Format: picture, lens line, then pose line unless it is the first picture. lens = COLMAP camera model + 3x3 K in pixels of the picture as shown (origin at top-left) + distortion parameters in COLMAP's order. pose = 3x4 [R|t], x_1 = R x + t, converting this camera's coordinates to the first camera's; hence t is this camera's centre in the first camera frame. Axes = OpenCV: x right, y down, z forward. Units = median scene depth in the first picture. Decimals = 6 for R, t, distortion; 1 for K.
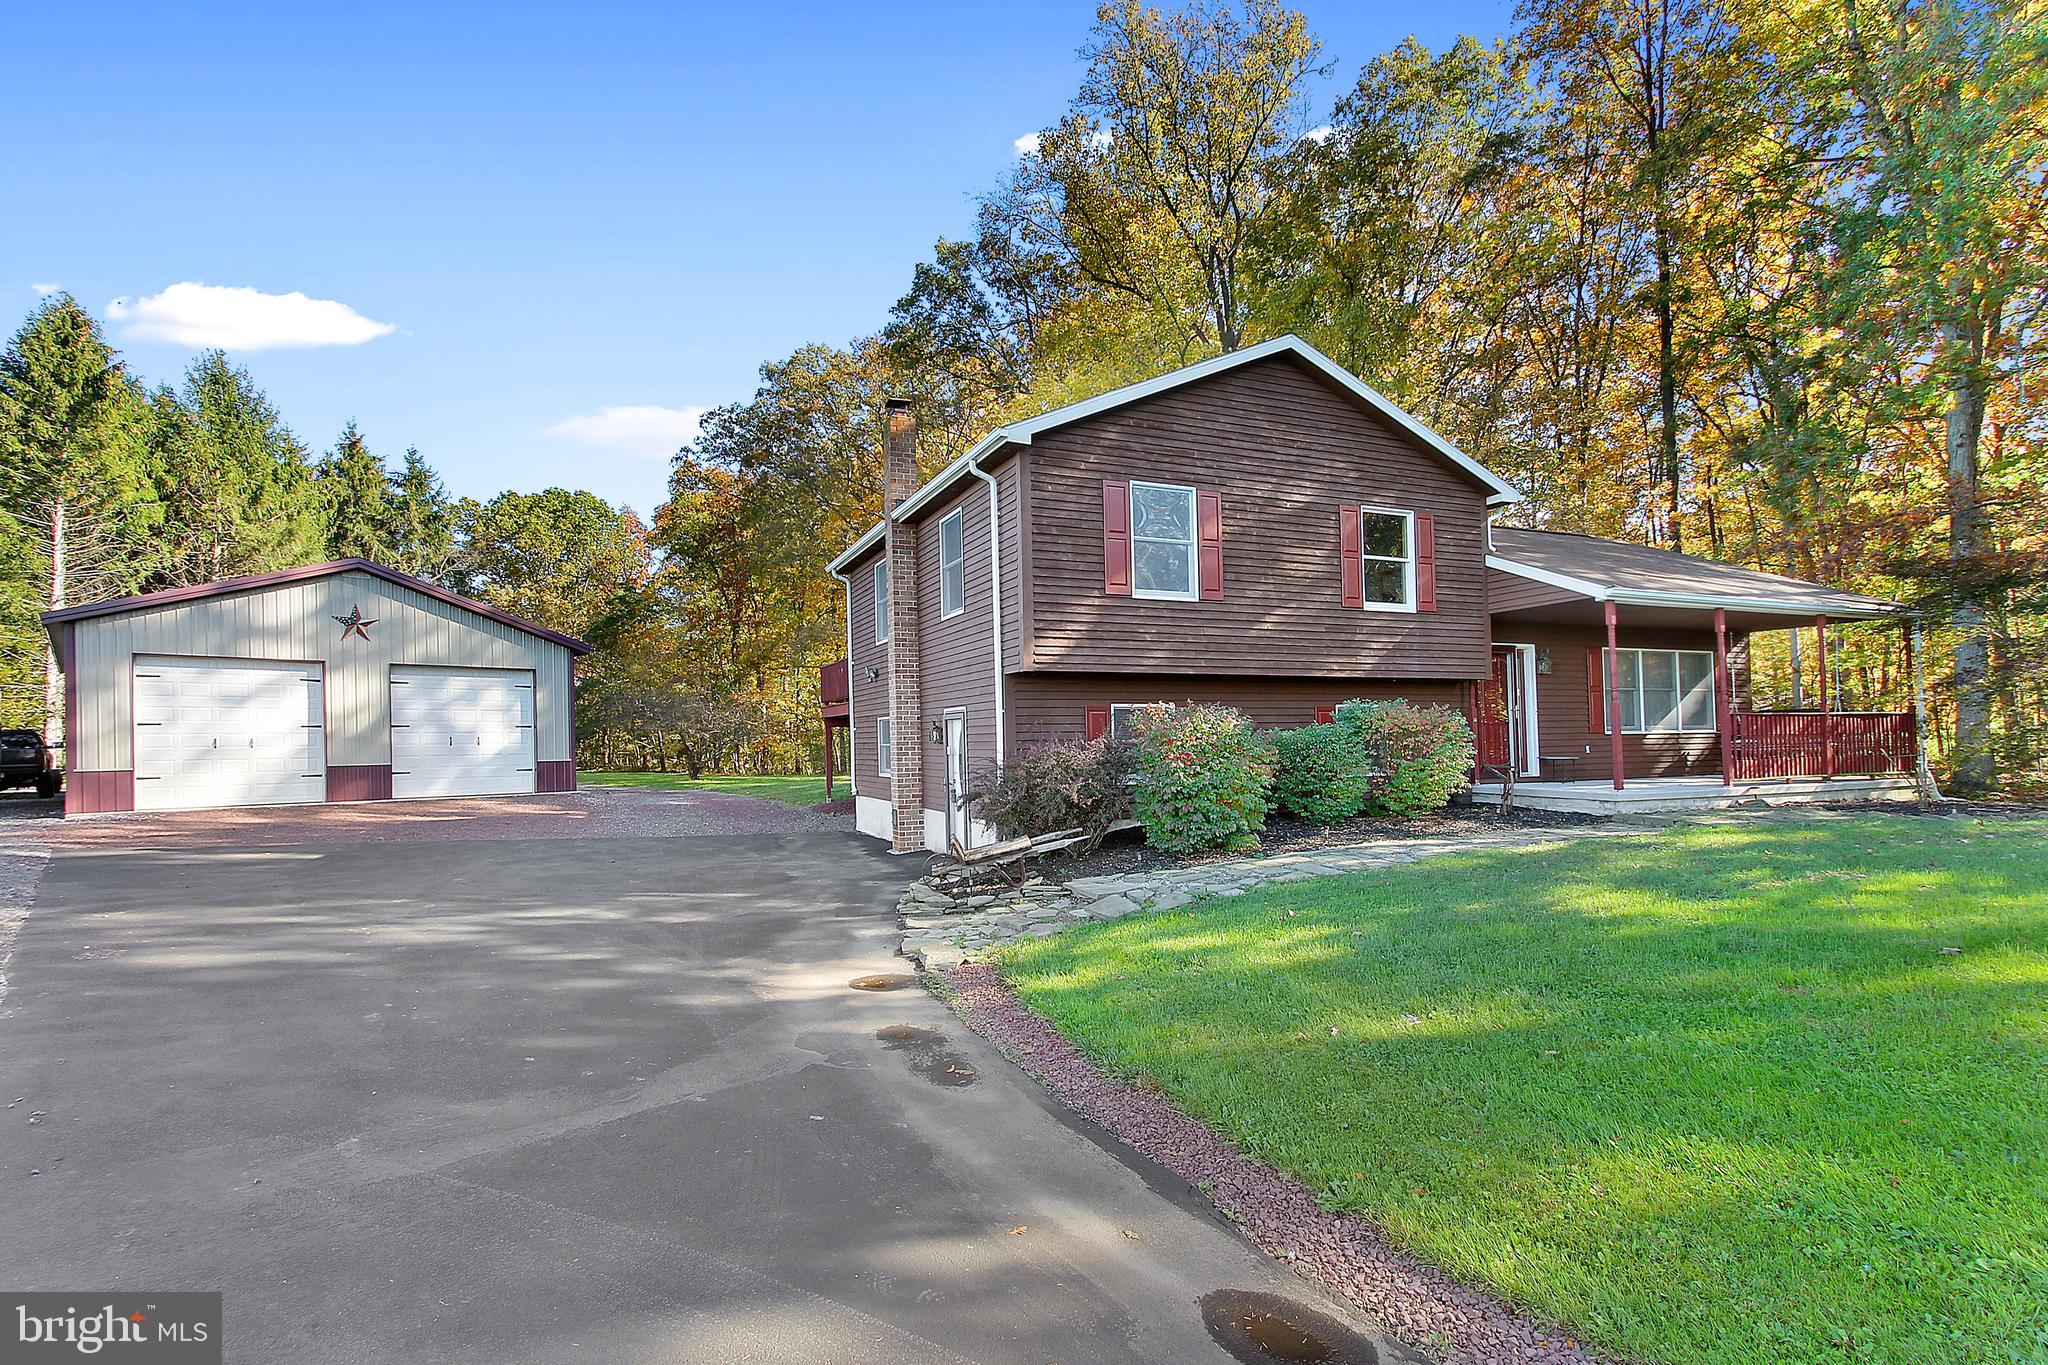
lens RADIAL K [[964.6, 0, 1024.5], [0, 964.6, 714.6], [0, 0, 1]] dist [0.000515, 0.000172]
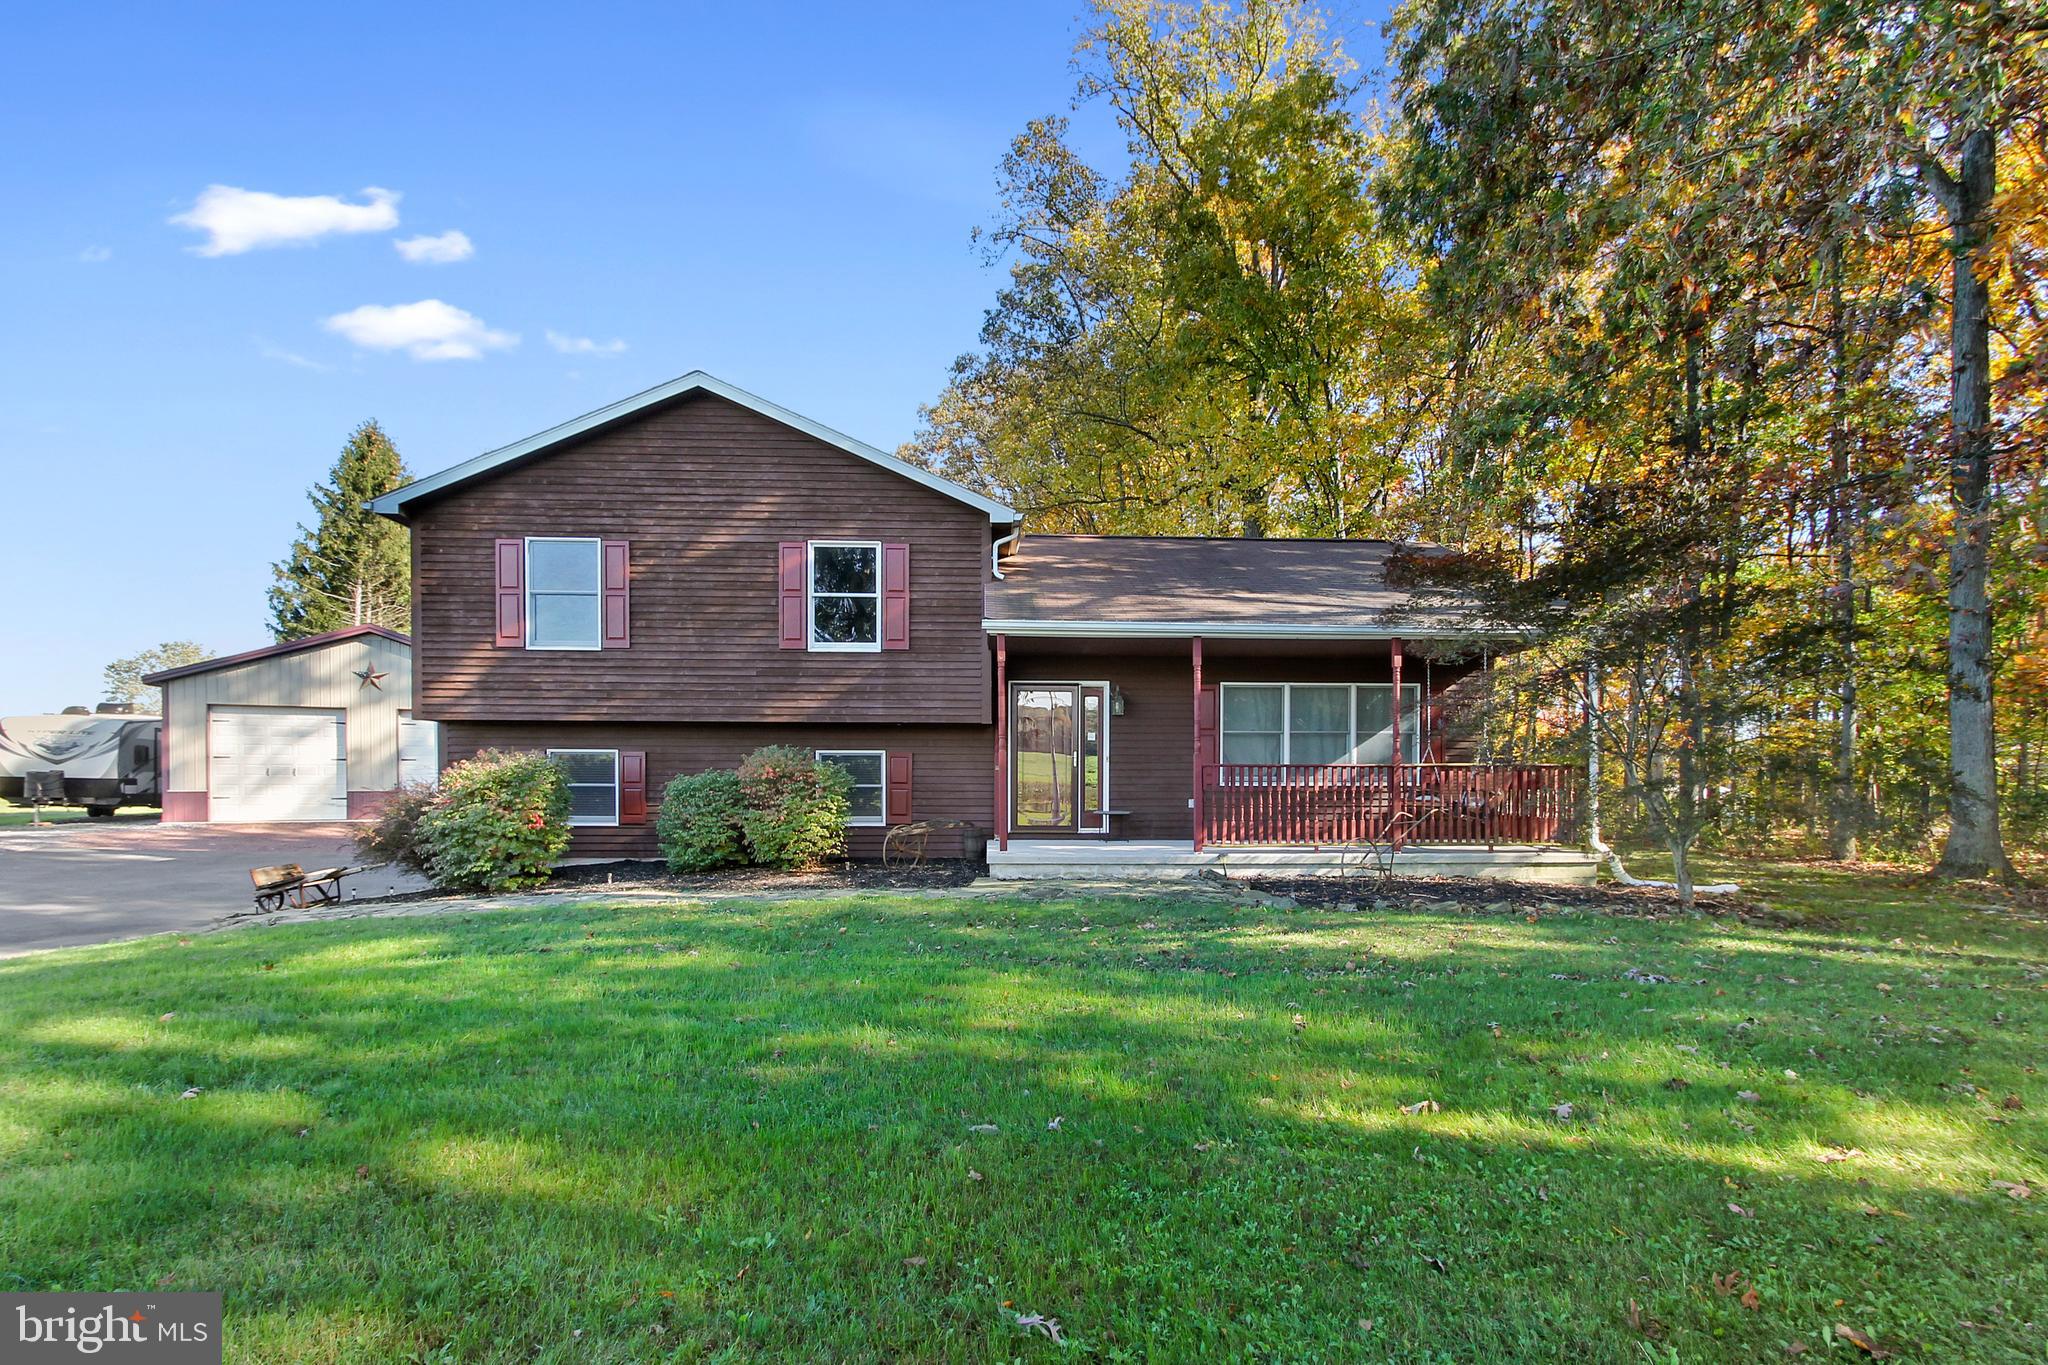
lens RADIAL K [[1003.5, 0, 1023.1], [0, 1003.5, 777.4], [0, 0, 1]] dist [-0.000471, 0.000032]
pose [[0.934957, 0.015361, -0.354428, 0.894557], [-0.004604, 0.999503, 0.031174, -0.015702], [0.354731, -0.027514, 0.934564, 0.145544]]
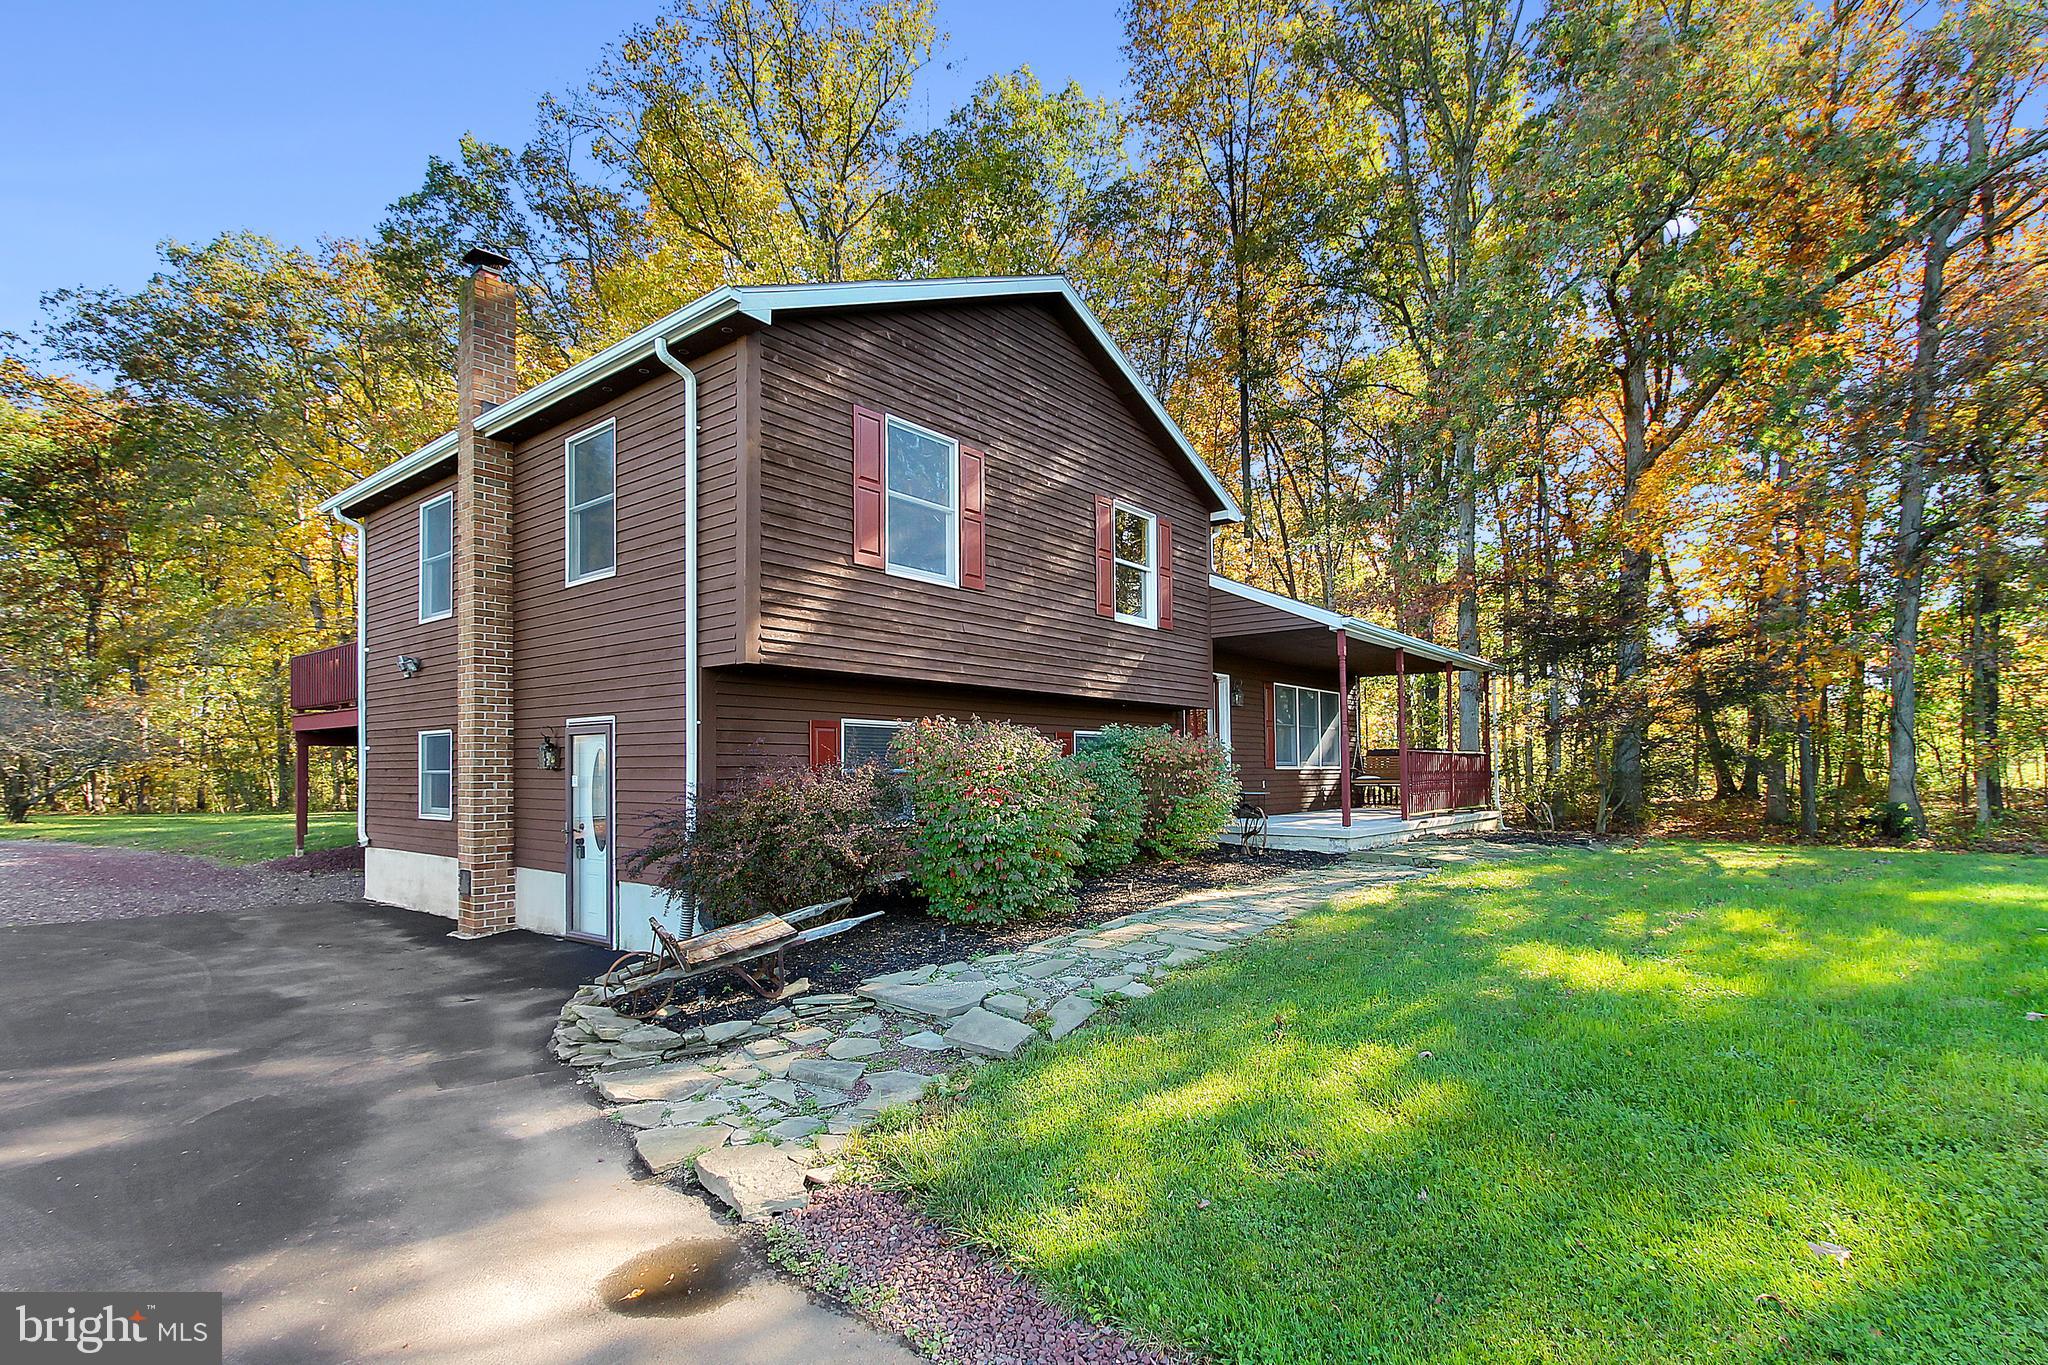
lens RADIAL K [[979.2, 0, 1020.1], [0, 979.2, 734.4], [0, 0, 1]] dist [-0.002303, 0.006049]
pose [[0.889543, 0.028407, 0.455967, -0.116614], [-0.022698, 0.999580, -0.017992, 0.010320], [-0.456286, 0.005655, 0.889815, 0.261140]]
